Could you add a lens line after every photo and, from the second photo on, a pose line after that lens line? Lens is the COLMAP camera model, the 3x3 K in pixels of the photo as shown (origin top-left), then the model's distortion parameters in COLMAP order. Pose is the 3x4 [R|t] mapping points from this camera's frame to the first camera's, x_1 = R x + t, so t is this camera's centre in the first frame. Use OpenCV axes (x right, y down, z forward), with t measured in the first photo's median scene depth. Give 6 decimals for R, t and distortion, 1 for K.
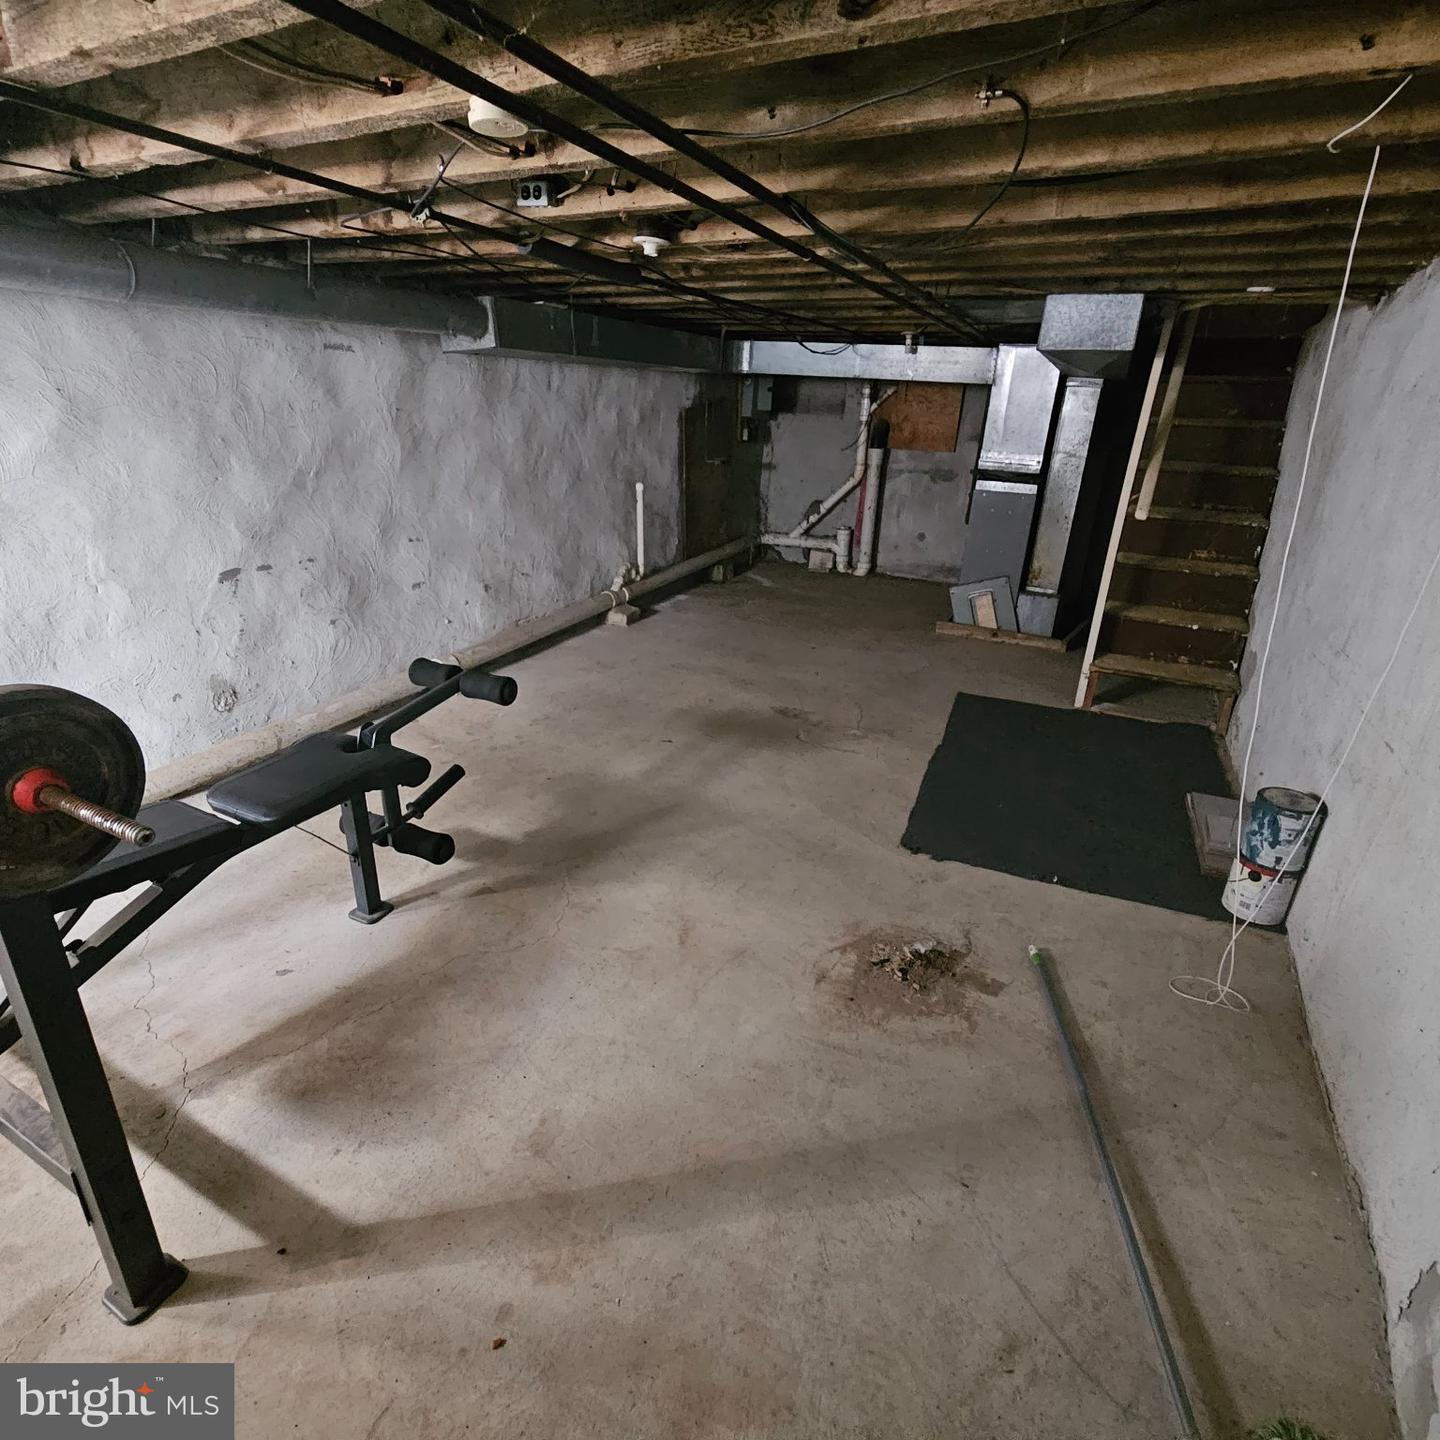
lens RADIAL K [[784.8, 0, 710.2], [0, 784.8, 717.0], [0, 0, 1]] dist [-0.006100, -0.001354]
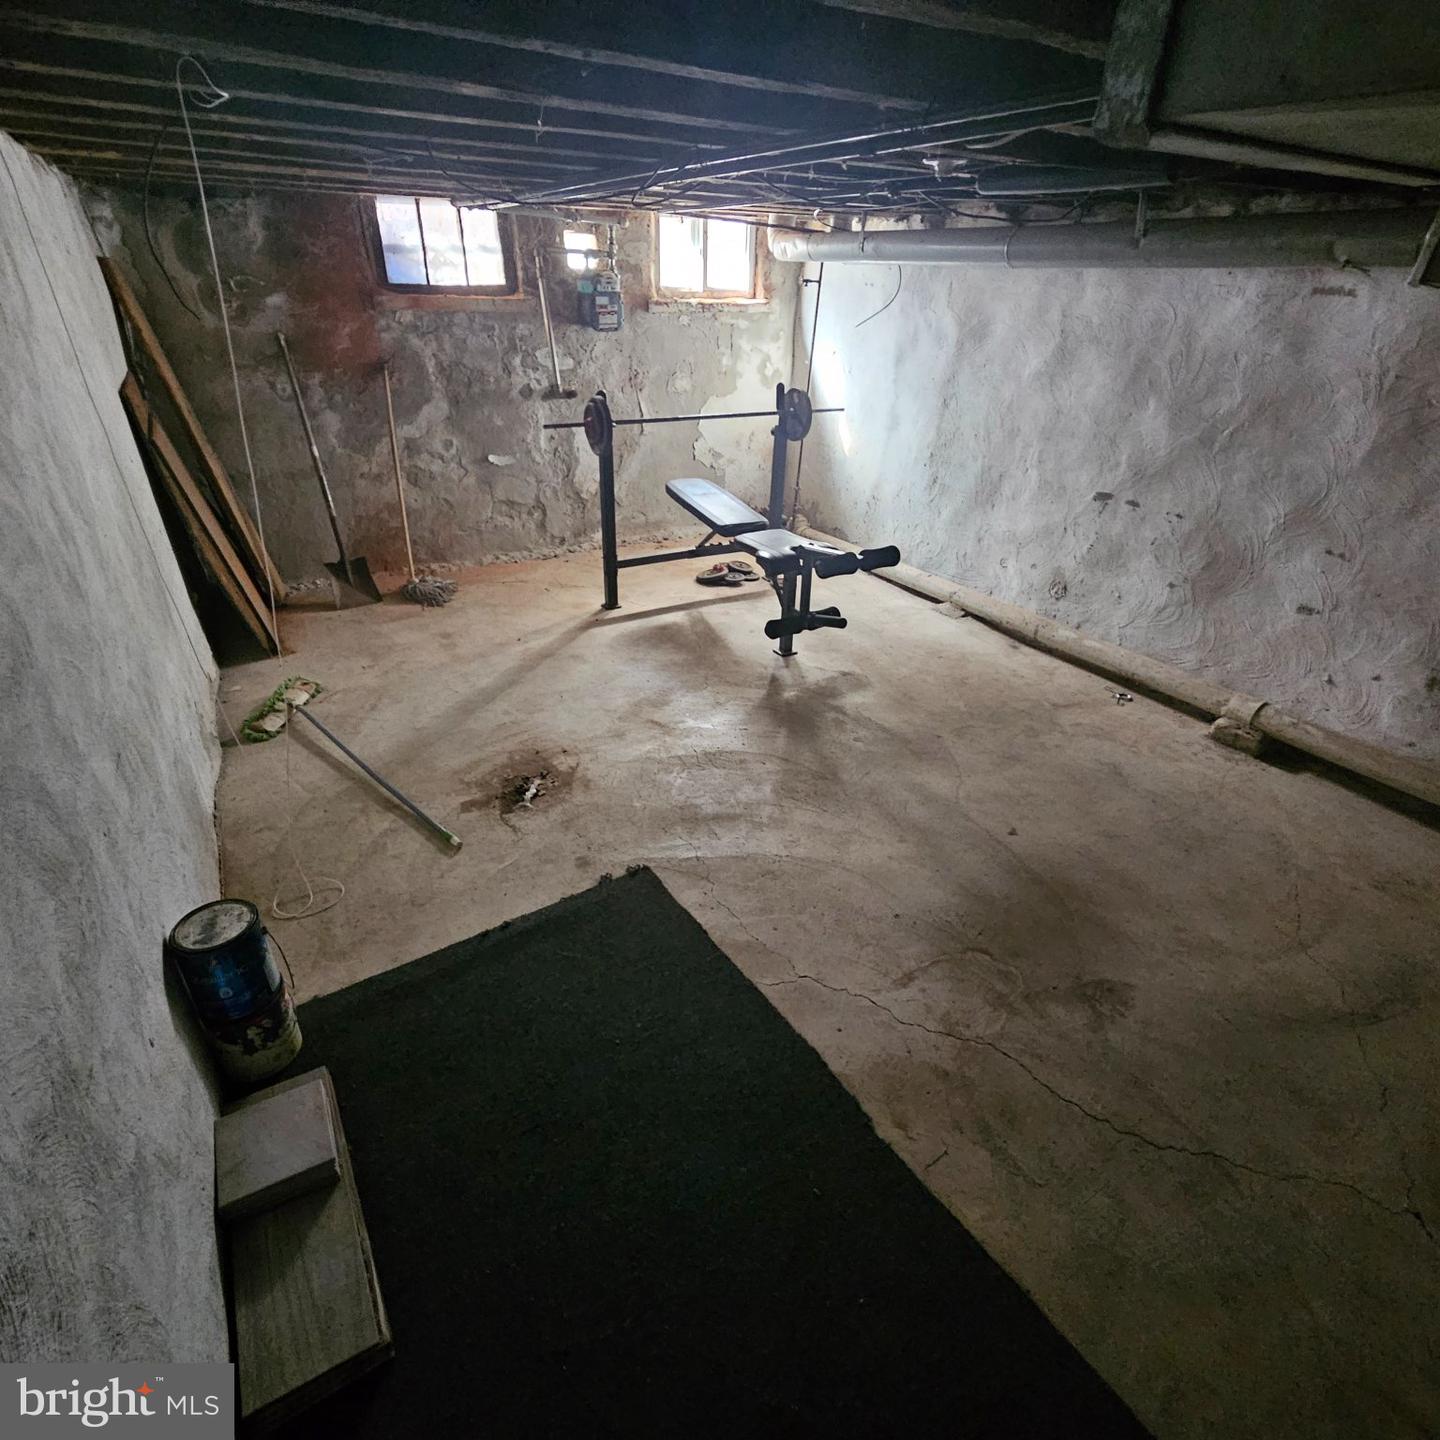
lens RADIAL K [[784.8, 0, 710.2], [0, 784.8, 717.0], [0, 0, 1]] dist [-0.006100, -0.001354]
pose [[-0.550146, 0.375741, -0.745760, 0.890988], [-0.344020, 0.711771, 0.612399, -0.580921], [0.760914, 0.593465, -0.262316, 1.324200]]
